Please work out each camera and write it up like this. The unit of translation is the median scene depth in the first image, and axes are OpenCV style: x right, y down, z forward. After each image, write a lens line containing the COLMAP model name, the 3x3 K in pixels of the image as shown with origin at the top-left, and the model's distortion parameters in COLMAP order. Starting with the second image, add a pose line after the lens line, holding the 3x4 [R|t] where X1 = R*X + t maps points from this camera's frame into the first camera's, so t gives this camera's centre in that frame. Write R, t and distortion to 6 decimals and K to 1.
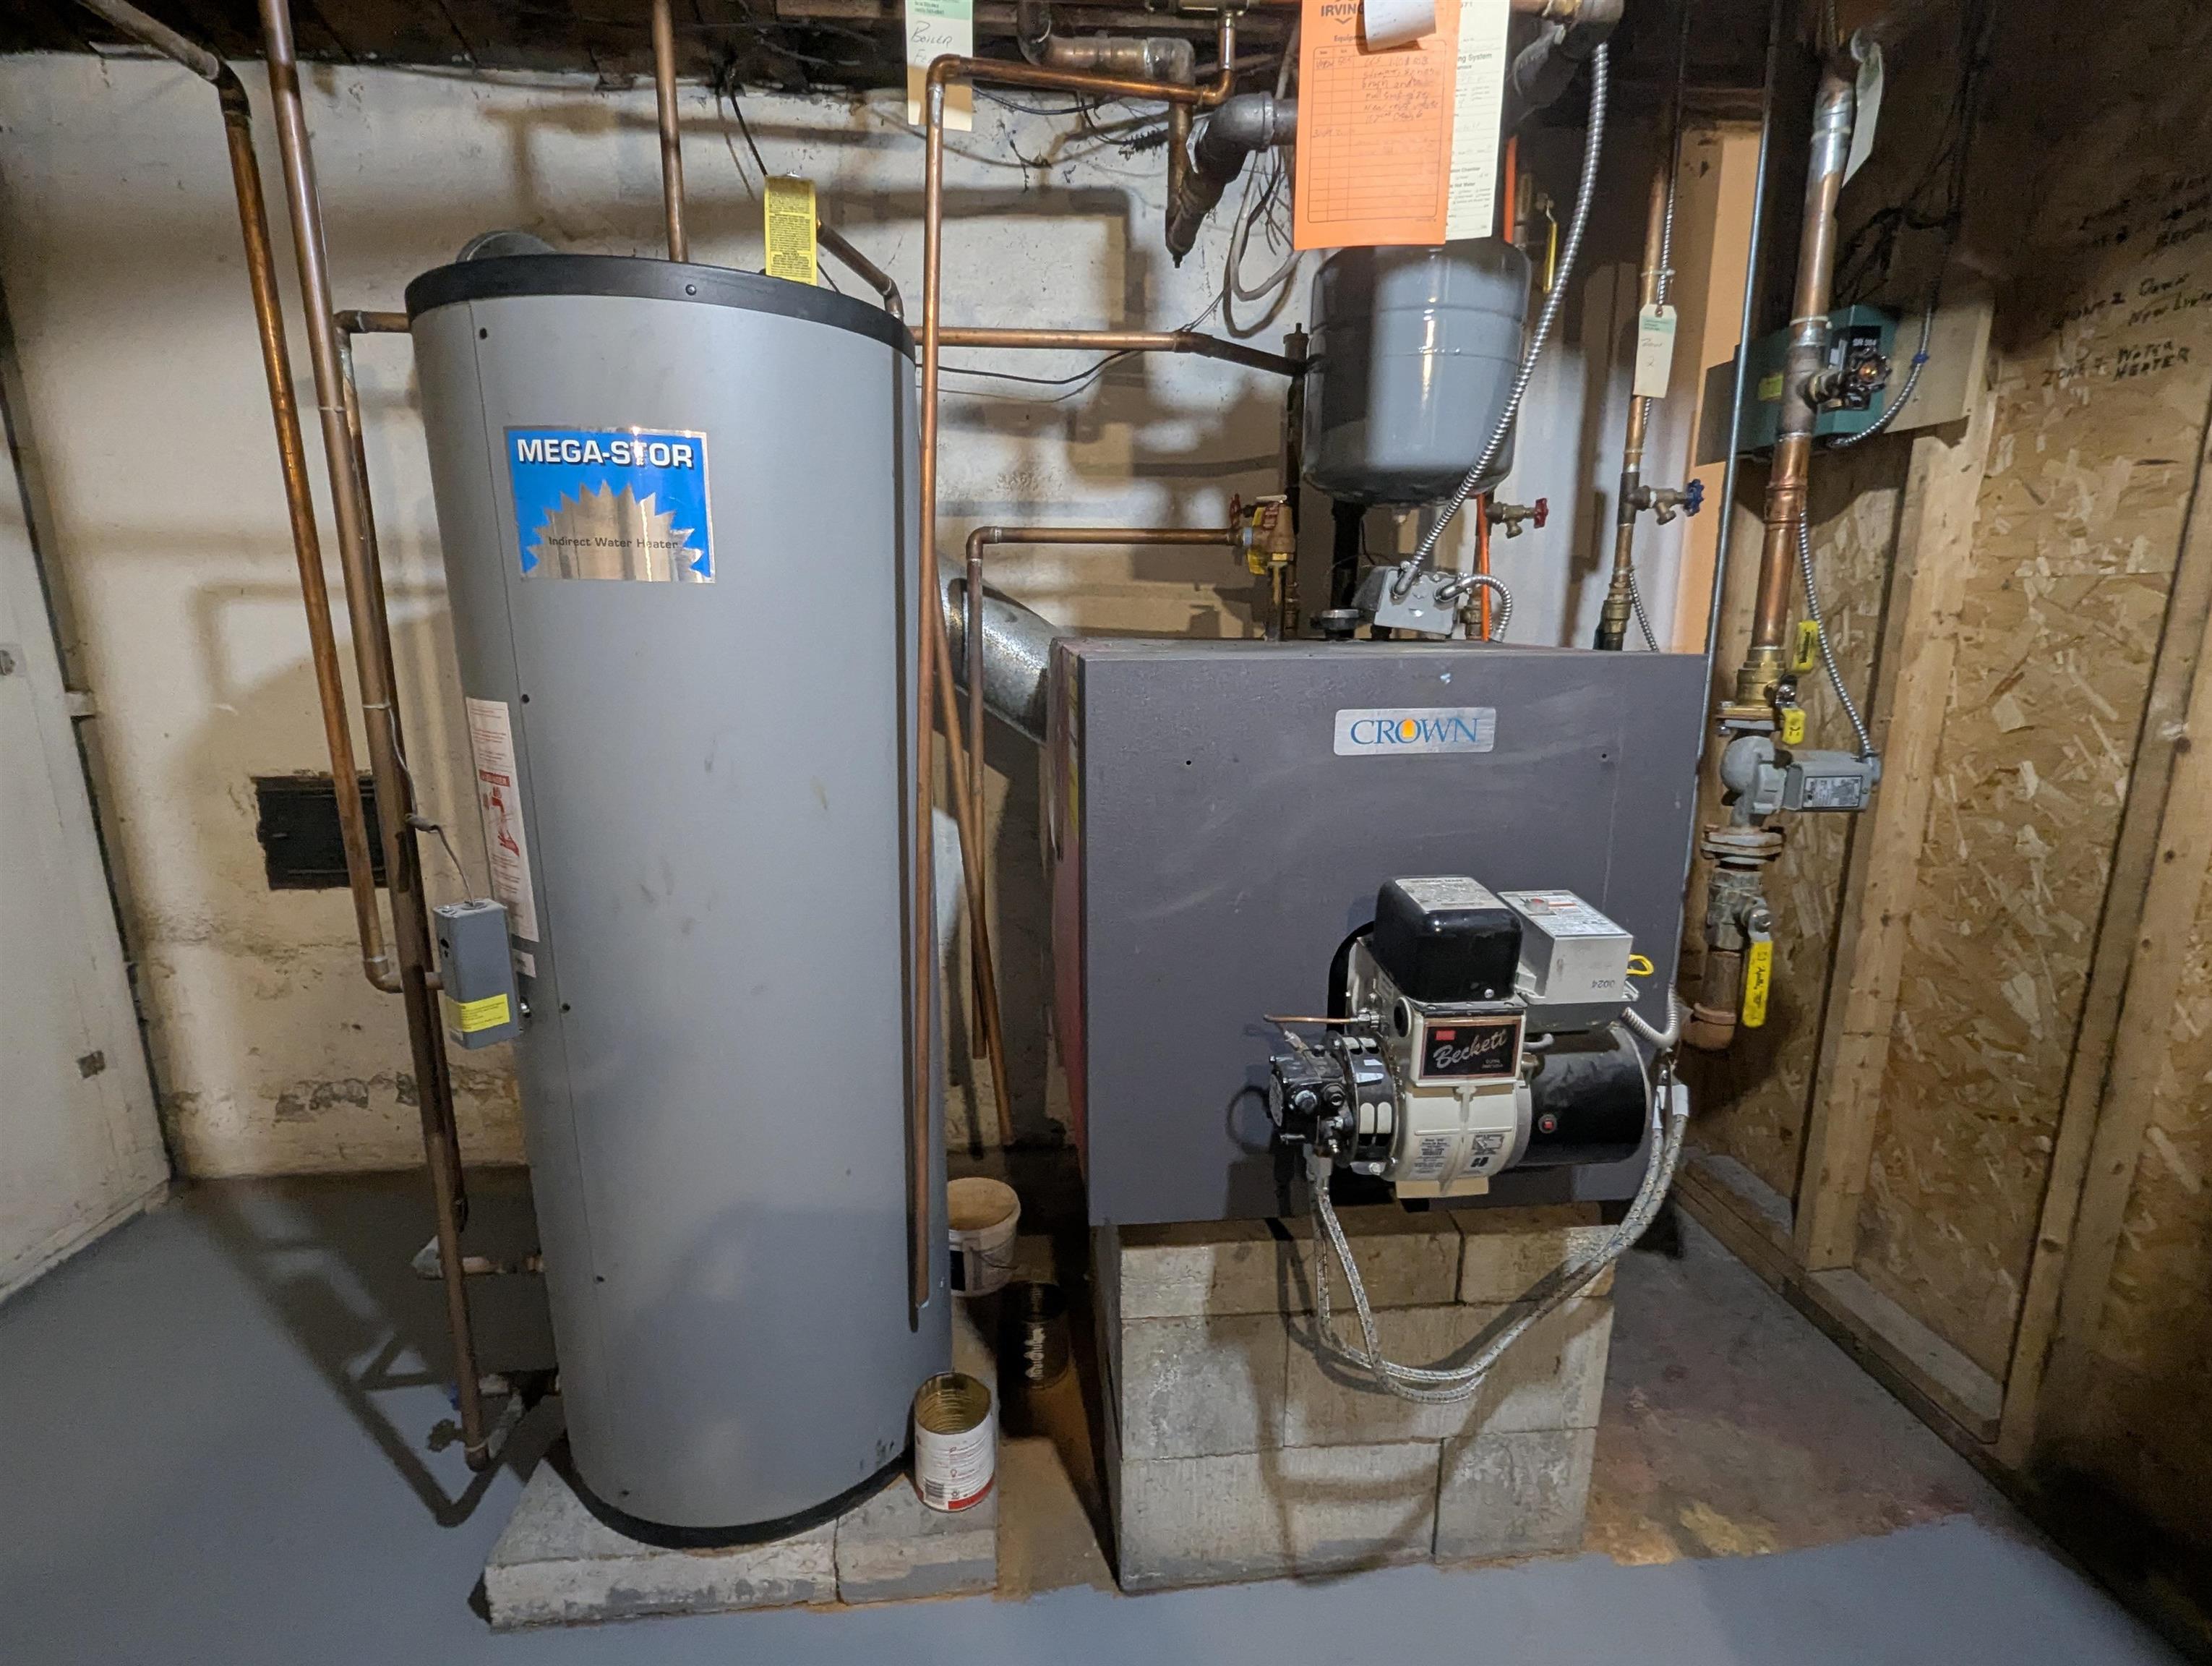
lens RADIAL K [[1086.0, 0, 1108.9], [0, 1086.0, 870.0], [0, 0, 1]] dist [-0.000872, -0.000031]
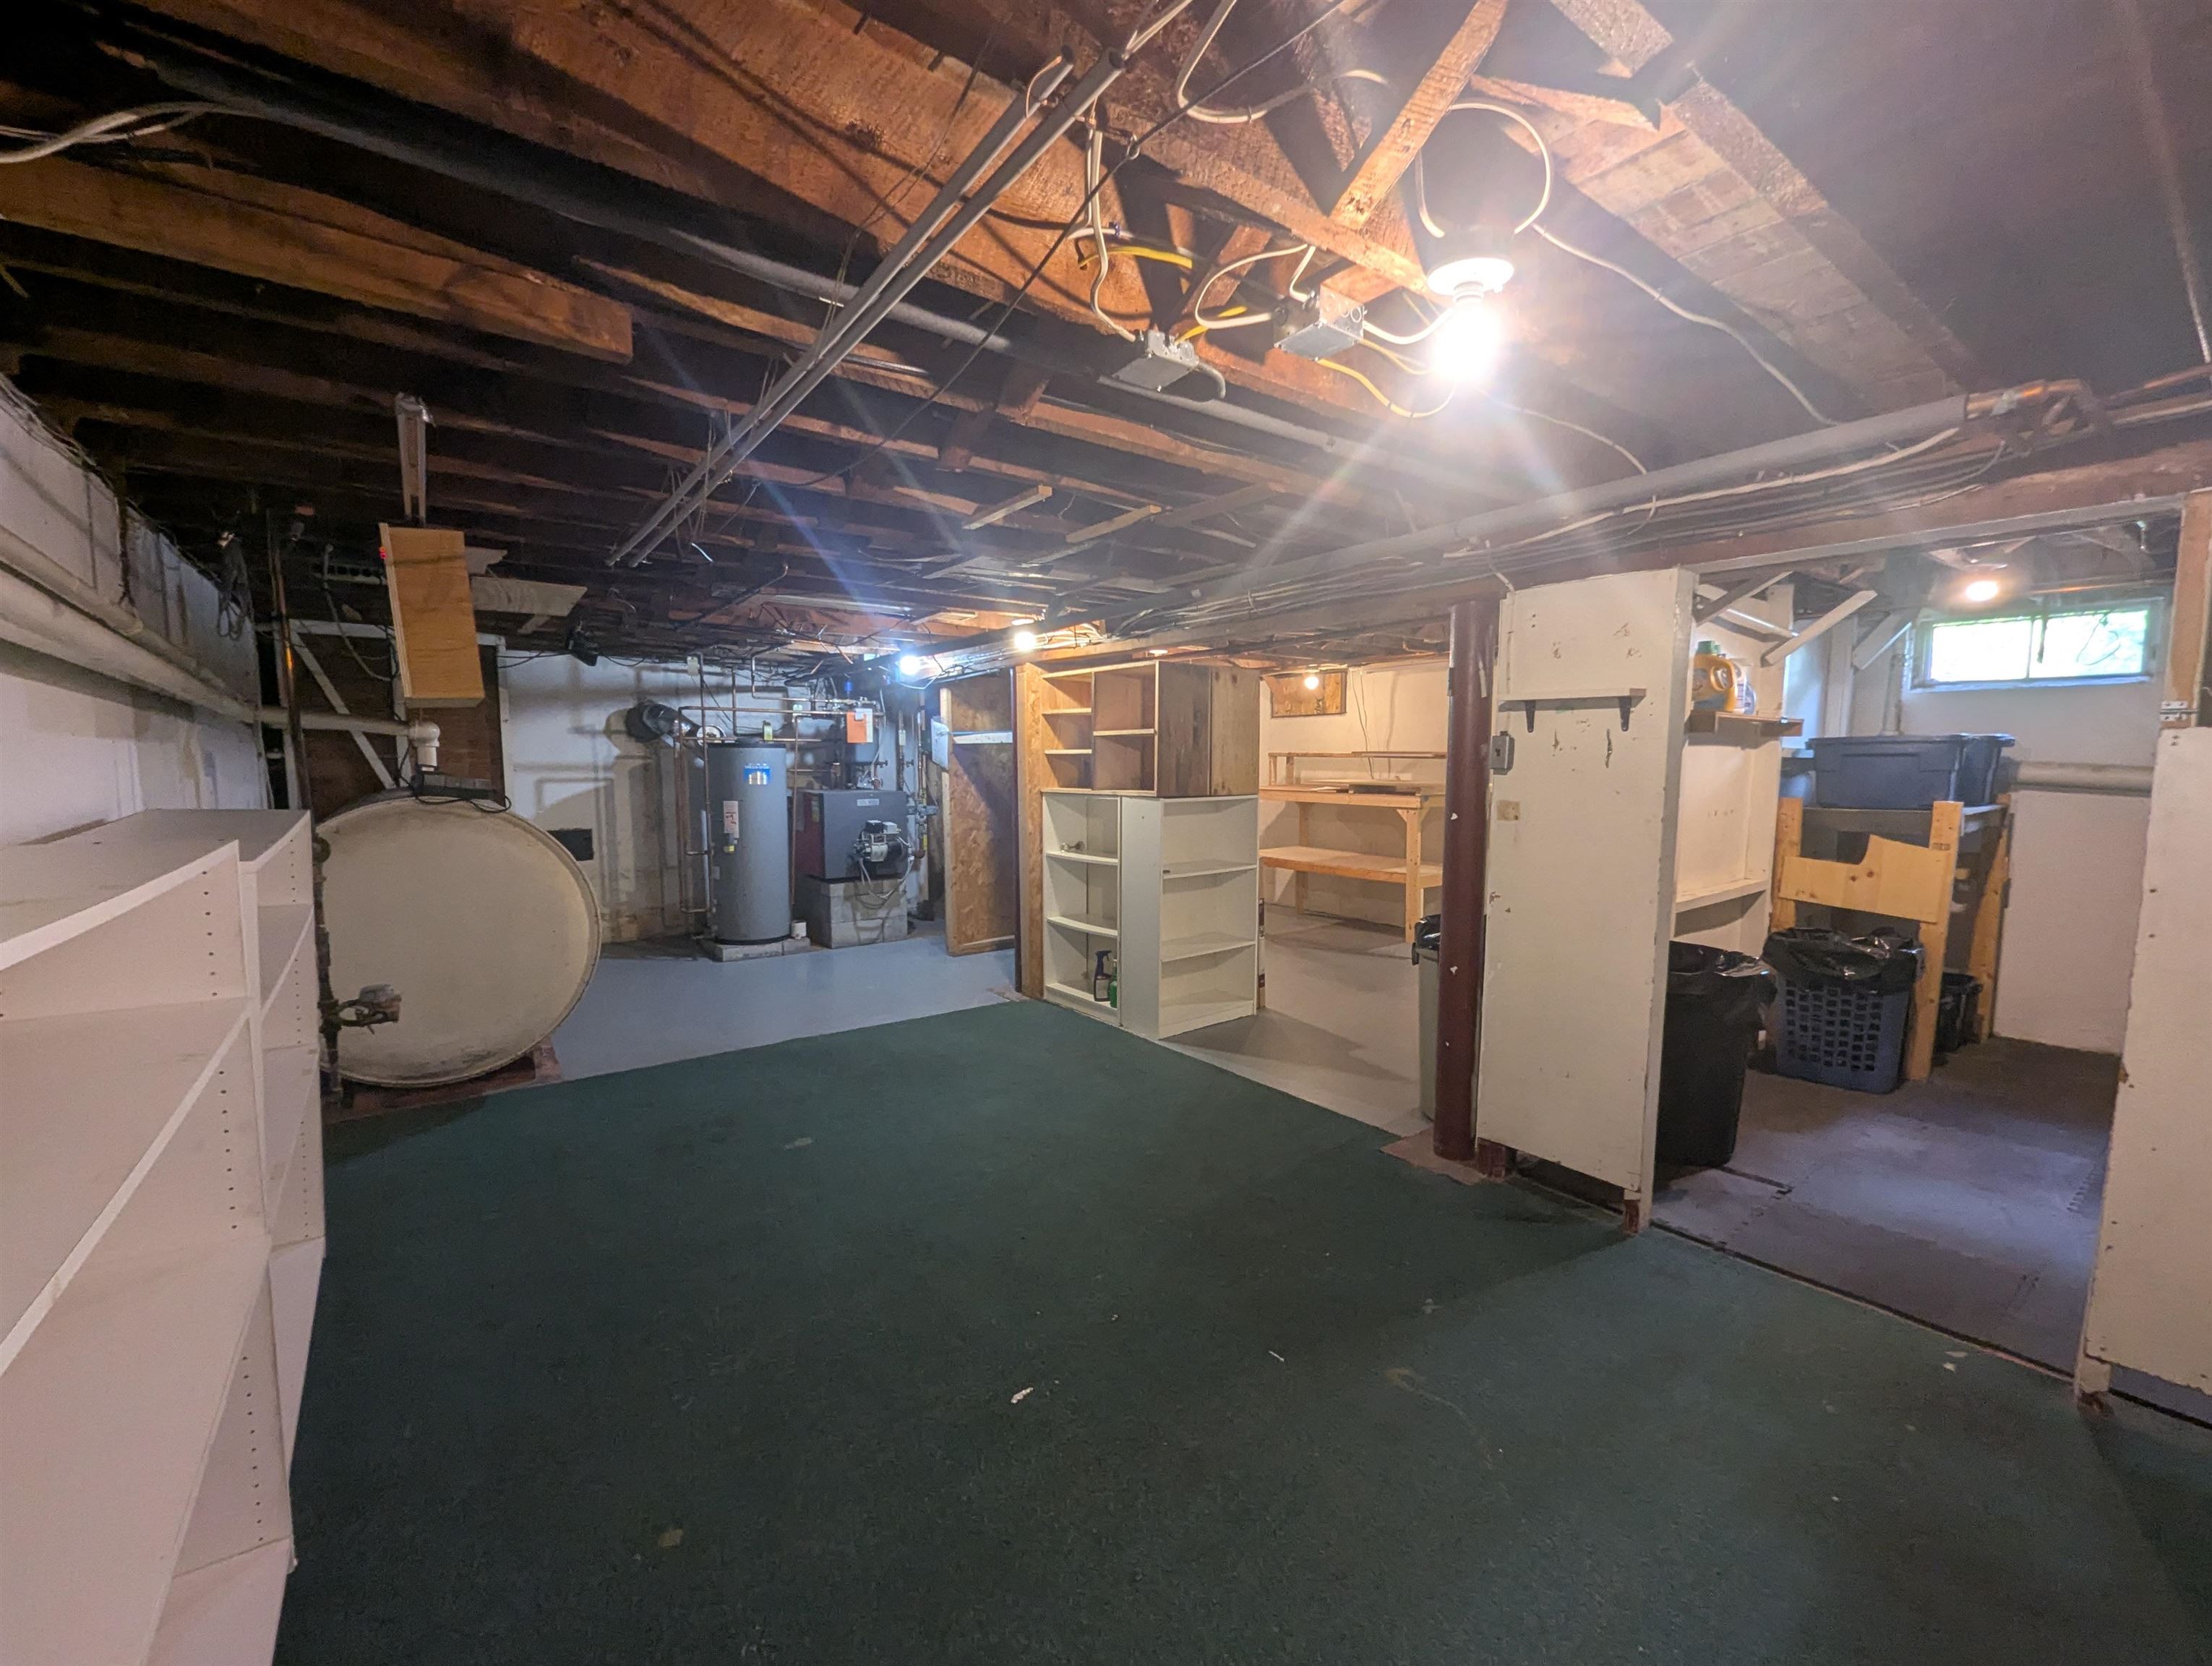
lens RADIAL K [[904.0, 0, 1104.8], [0, 904.0, 855.4], [0, 0, 1]] dist [0.000020, -0.000001]
pose [[0.848279, -0.050606, 0.527126, -1.280734], [0.117411, 0.988622, -0.094033, 0.789998], [-0.516369, 0.141656, 0.844569, -3.948058]]
